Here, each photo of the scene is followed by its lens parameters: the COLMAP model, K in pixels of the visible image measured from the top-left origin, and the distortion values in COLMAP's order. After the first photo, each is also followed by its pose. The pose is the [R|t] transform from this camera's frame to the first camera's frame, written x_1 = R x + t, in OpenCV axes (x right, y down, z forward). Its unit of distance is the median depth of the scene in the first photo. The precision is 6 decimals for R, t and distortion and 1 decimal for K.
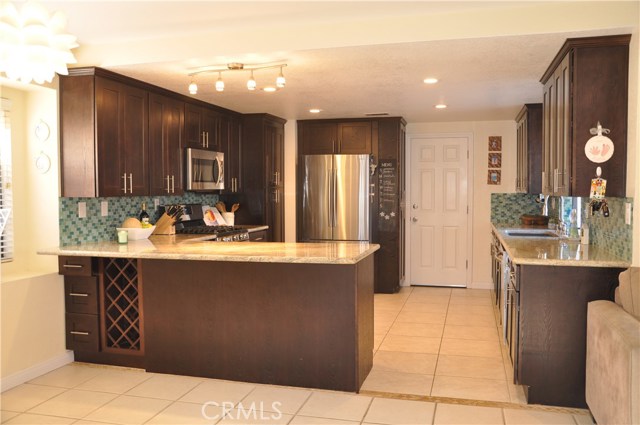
lens RADIAL K [[564.6, 0, 319.7], [0, 564.6, 212.7], [0, 0, 1]] dist [-0.002130, -0.000149]
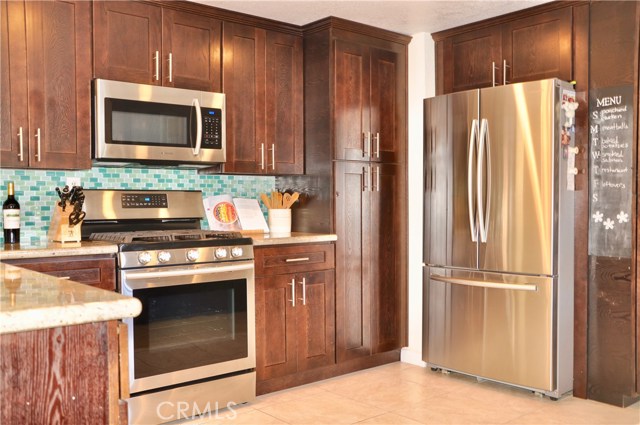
lens RADIAL K [[638.8, 0, 320.2], [0, 638.8, 213.9], [0, 0, 1]] dist [0.080104, 0.000000]
pose [[0.825938, 0.012651, -0.563619, 0.216629], [-0.025399, 0.999568, -0.014784, 0.012859], [0.563189, 0.026526, 0.825902, 0.474717]]
